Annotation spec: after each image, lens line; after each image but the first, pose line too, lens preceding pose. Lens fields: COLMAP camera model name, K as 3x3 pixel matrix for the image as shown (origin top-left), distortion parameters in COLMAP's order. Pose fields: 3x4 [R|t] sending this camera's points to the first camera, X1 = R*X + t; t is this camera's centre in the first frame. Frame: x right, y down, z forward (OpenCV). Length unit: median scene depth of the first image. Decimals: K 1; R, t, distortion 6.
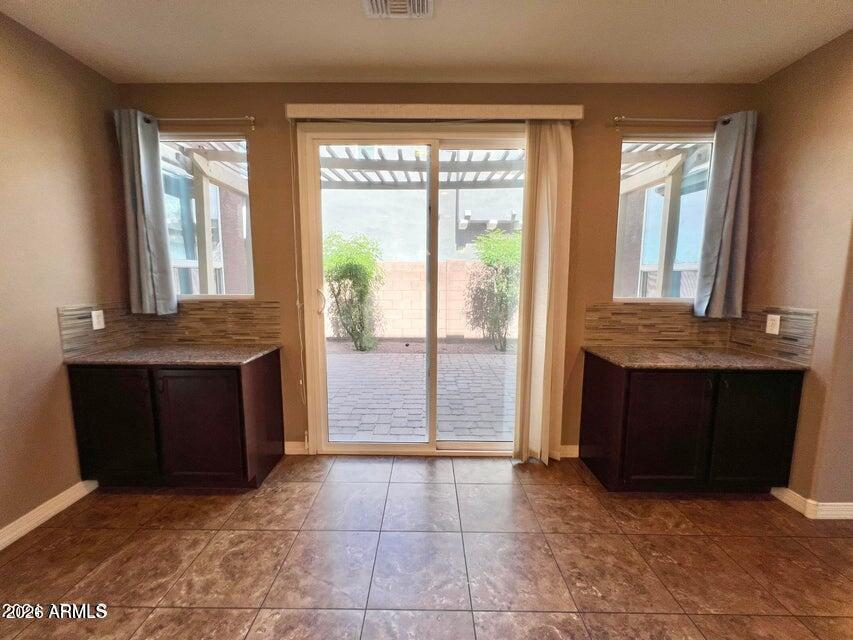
lens RADIAL K [[344.0, 0, 425.0], [0, 344.0, 317.5], [0, 0, 1]] dist [-0.000150, 0.000317]
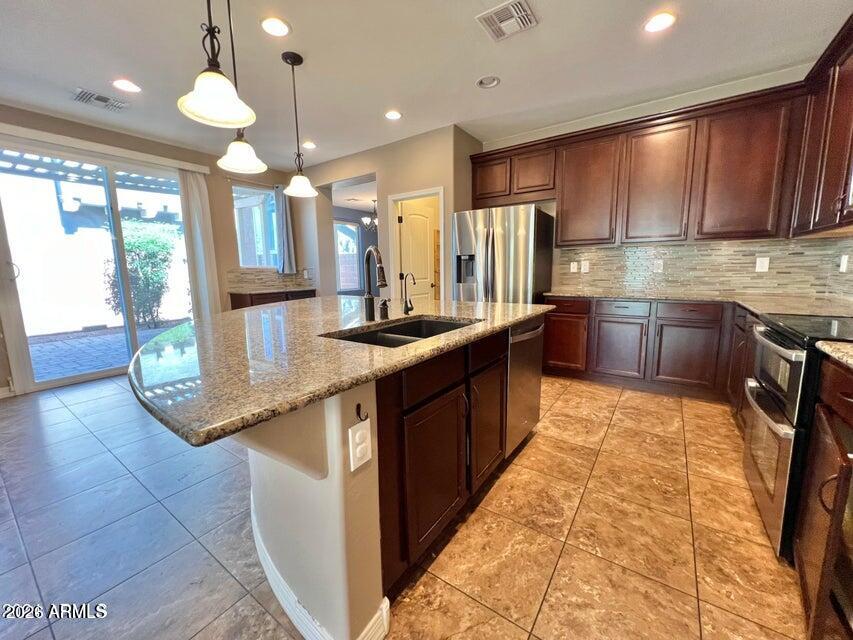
lens RADIAL K [[342.0, 0, 423.7], [0, 342.0, 319.4], [0, 0, 1]] dist [-0.005930, 0.001009]
pose [[0.569896, -0.134860, 0.810575, -0.498211], [0.113454, 0.989907, 0.084930, 0.207826], [-0.813847, 0.043562, 0.579444, -1.010961]]
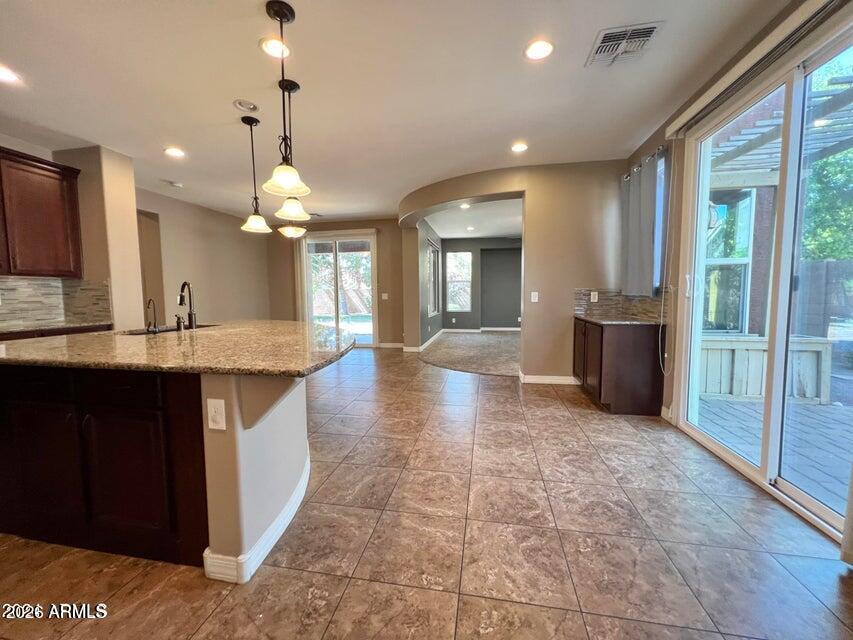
lens RADIAL K [[344.0, 0, 423.6], [0, 344.0, 316.6], [0, 0, 1]] dist [-0.000150, 0.000317]
pose [[-0.175662, 0.063842, -0.982378, 0.959266], [-0.108880, 0.990513, 0.083840, 0.051150], [0.978411, 0.121689, -0.167044, 0.386992]]
